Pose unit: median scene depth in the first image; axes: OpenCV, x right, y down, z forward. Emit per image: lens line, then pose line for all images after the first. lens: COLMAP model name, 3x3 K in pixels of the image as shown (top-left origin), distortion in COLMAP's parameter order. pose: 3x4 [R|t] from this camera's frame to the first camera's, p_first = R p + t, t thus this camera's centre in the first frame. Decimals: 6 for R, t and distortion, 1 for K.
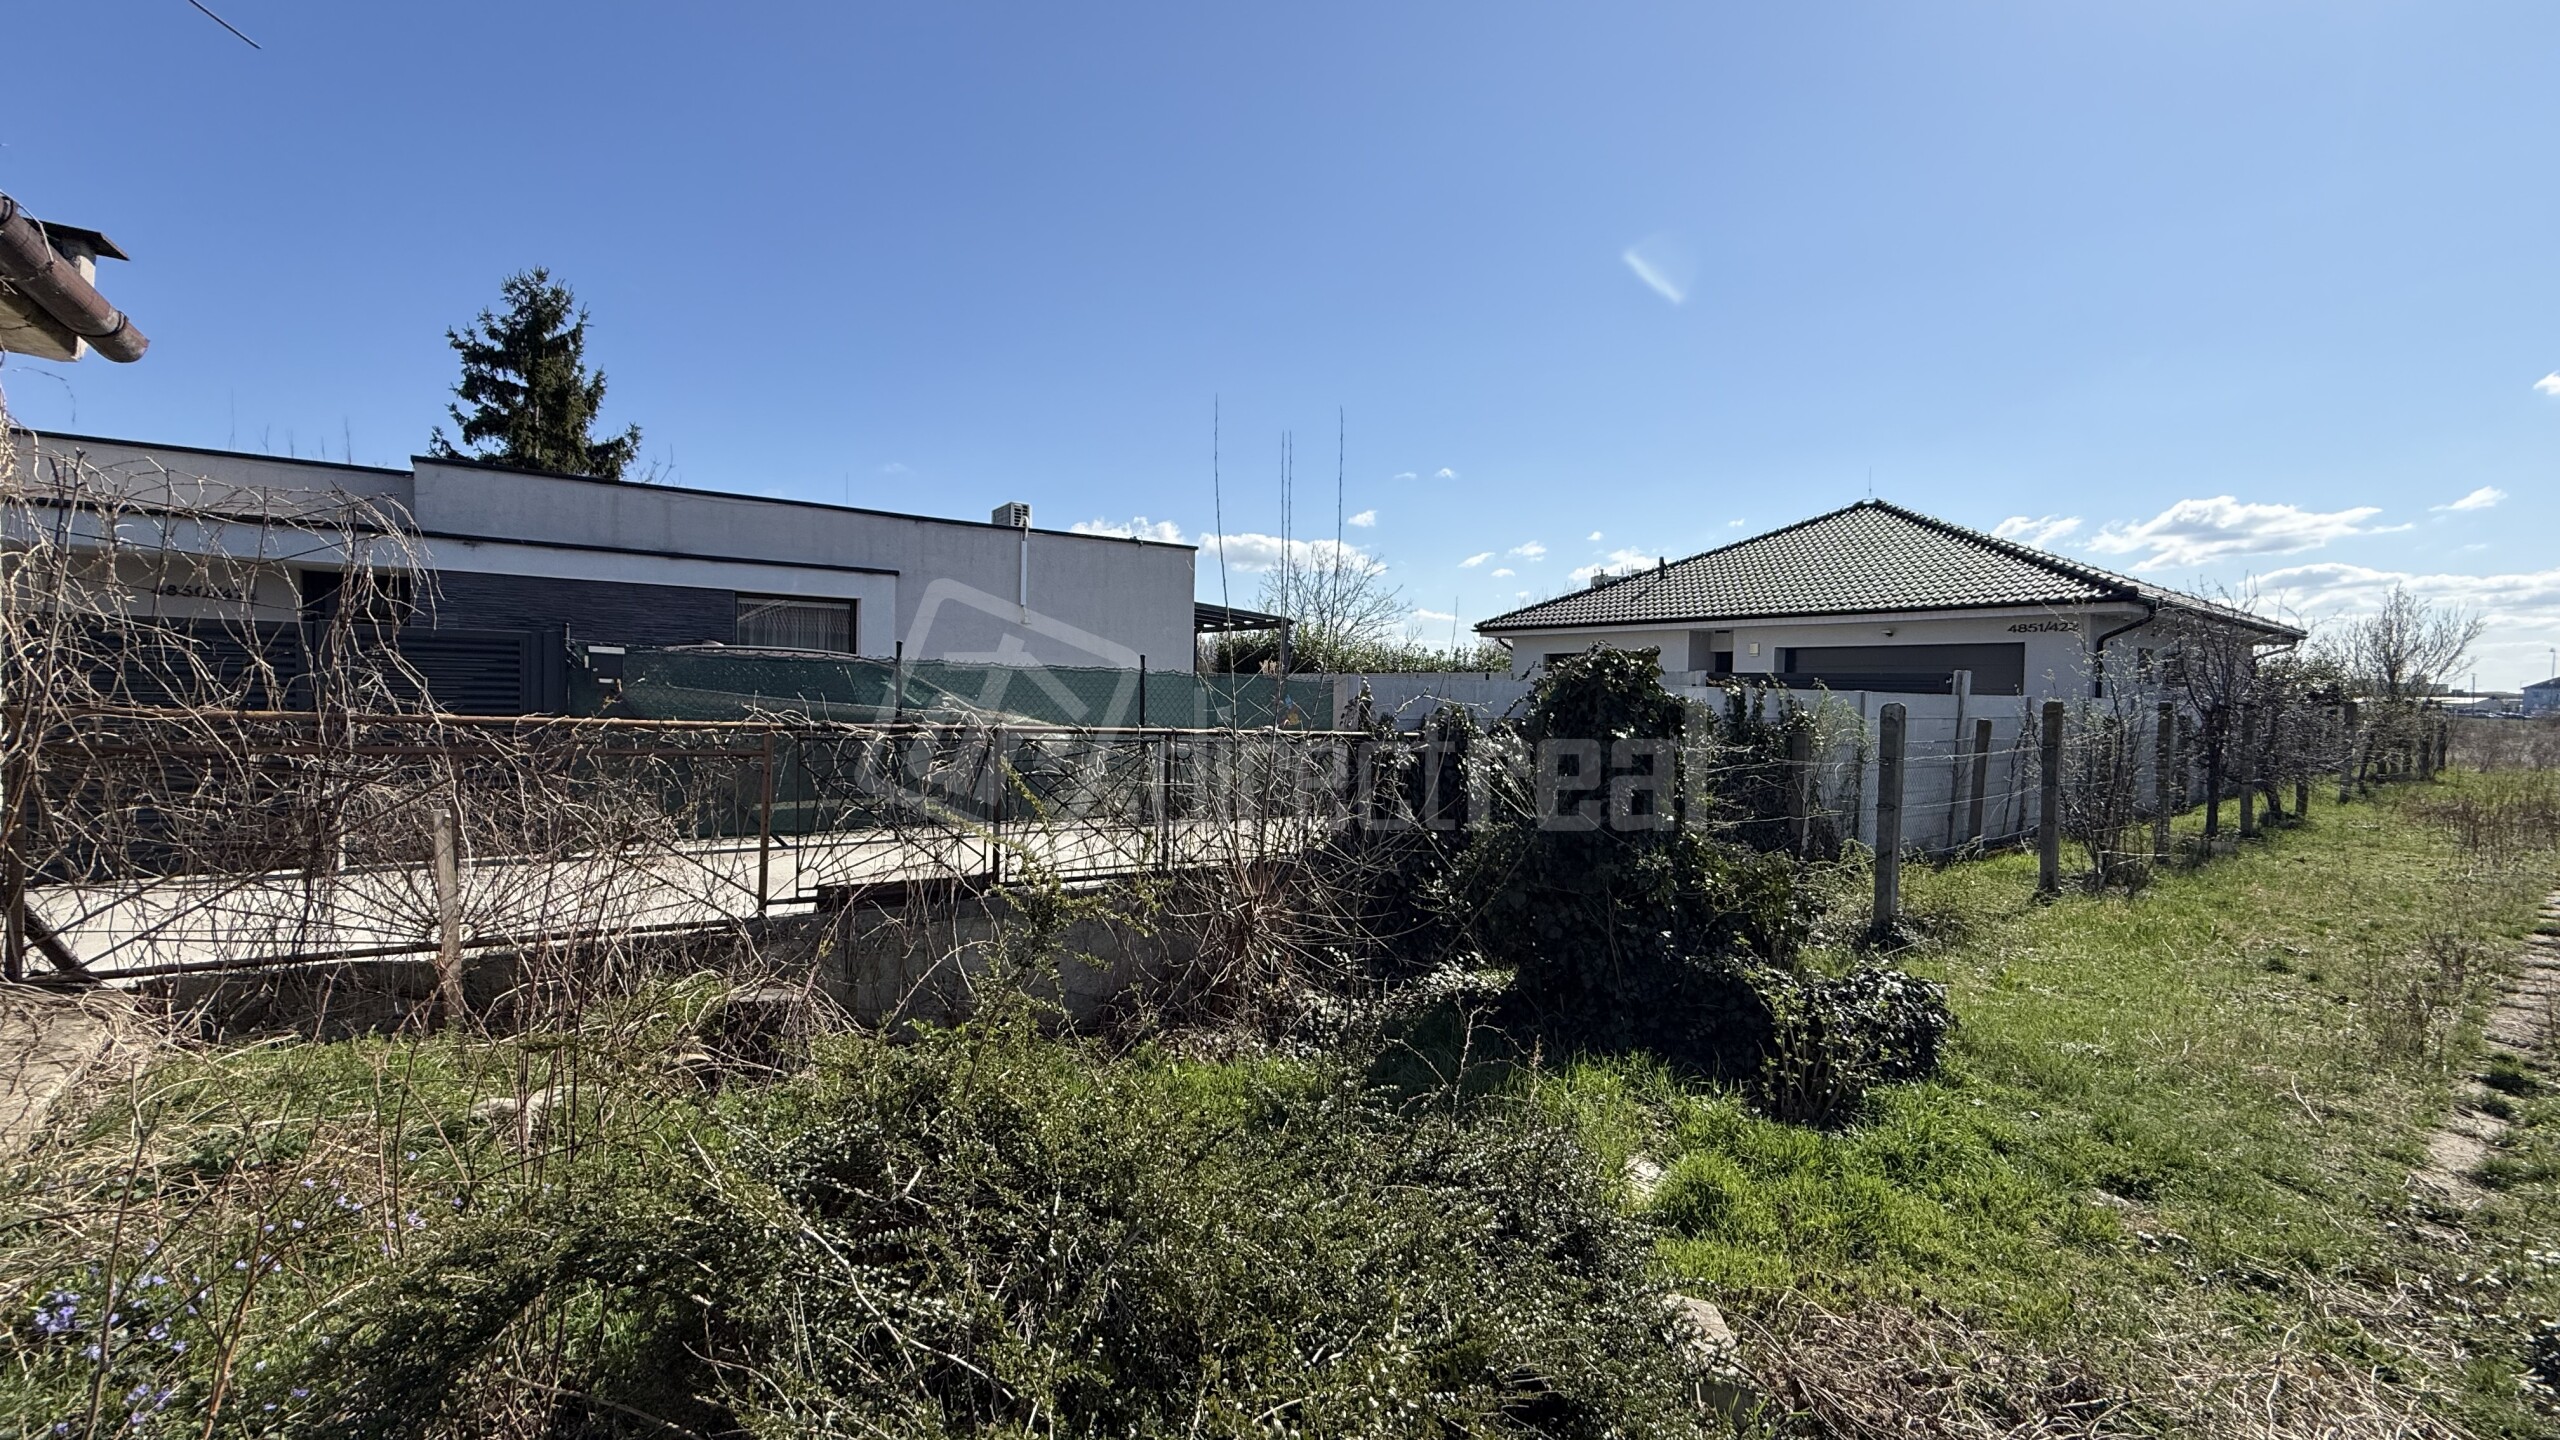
lens RADIAL K [[1016.2, 0, 1280.0], [0, 1016.2, 720.0], [0, 0, 1]] dist [-0.001737, 0.000738]
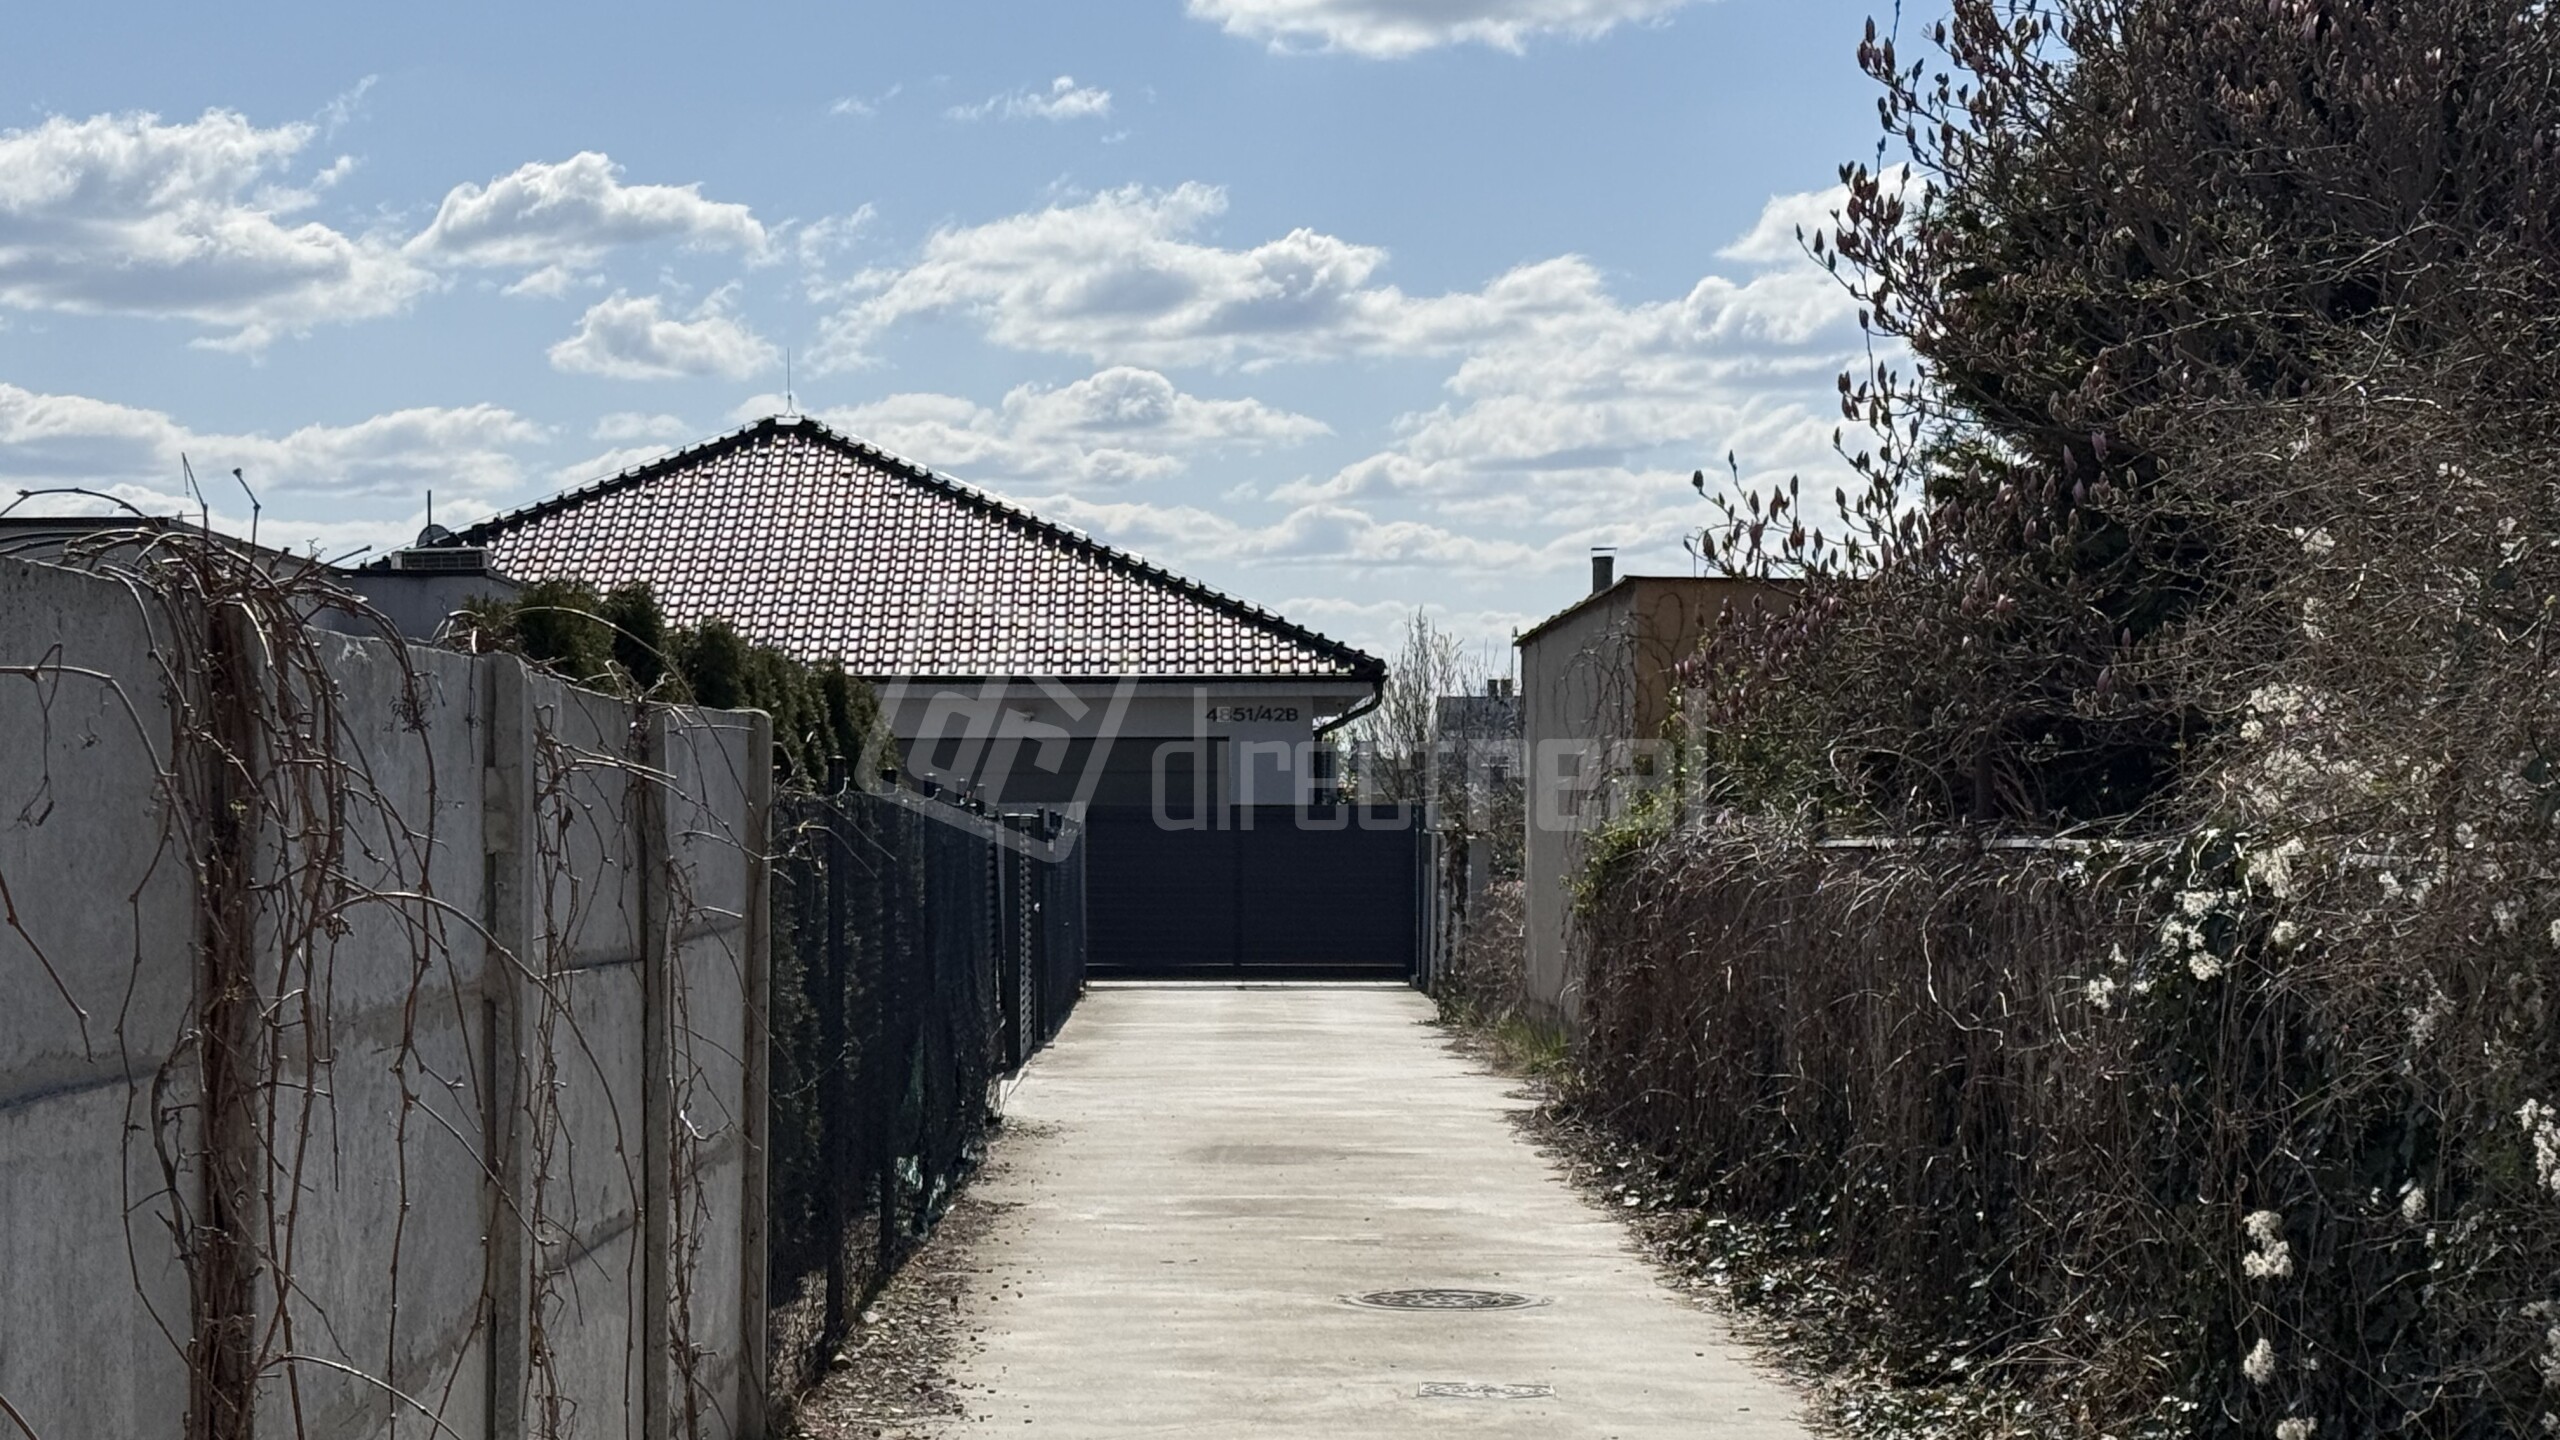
lens RADIAL K [[4721.6, 0, 1280.0], [0, 4721.6, 720.0], [0, 0, 1]] dist [0.003646, 0.000631]
pose [[0.586504, -0.001623, 0.809945, -1.257888], [0.036558, 0.999032, -0.024470, -0.013236], [-0.809121, 0.043962, 0.585996, -0.561378]]
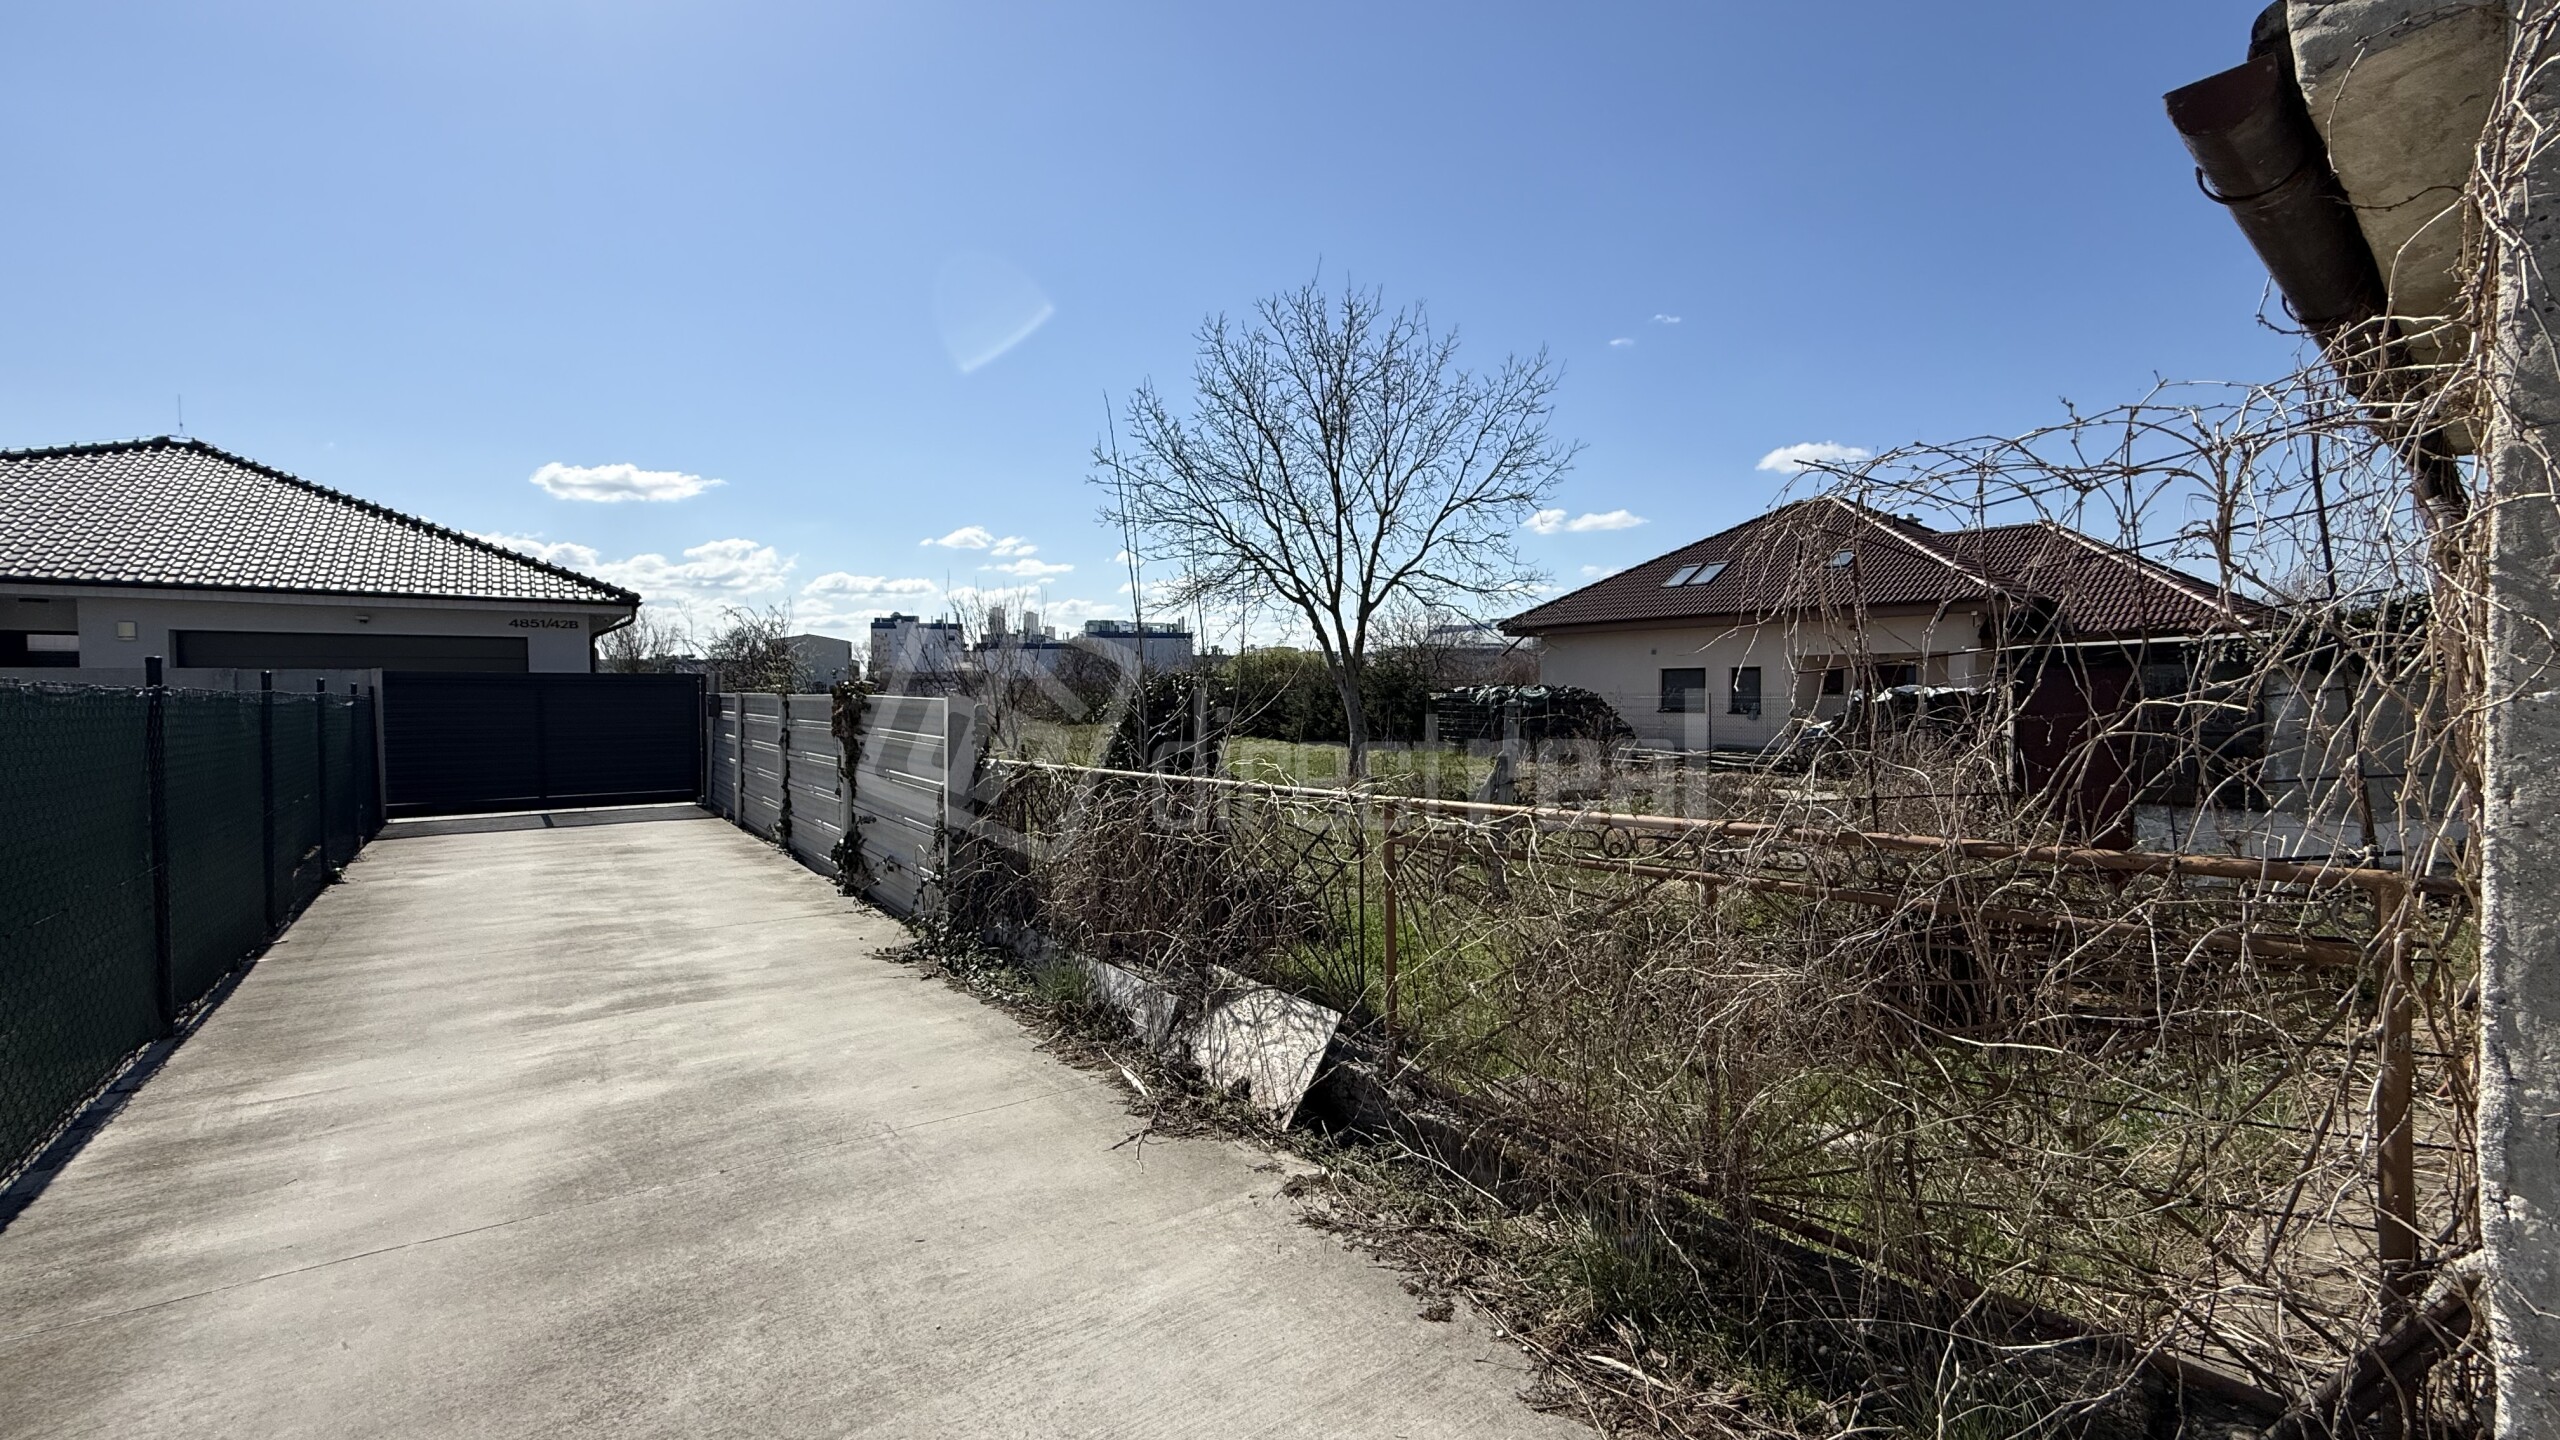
lens RADIAL K [[1016.2, 0, 1280.0], [0, 1016.2, 720.0], [0, 0, 1]] dist [-0.001737, 0.000738]
pose [[-0.001834, -0.049112, 0.998792, -0.227100], [0.034895, 0.998182, 0.049146, -0.014902], [-0.999389, 0.034943, -0.000117, 0.206785]]
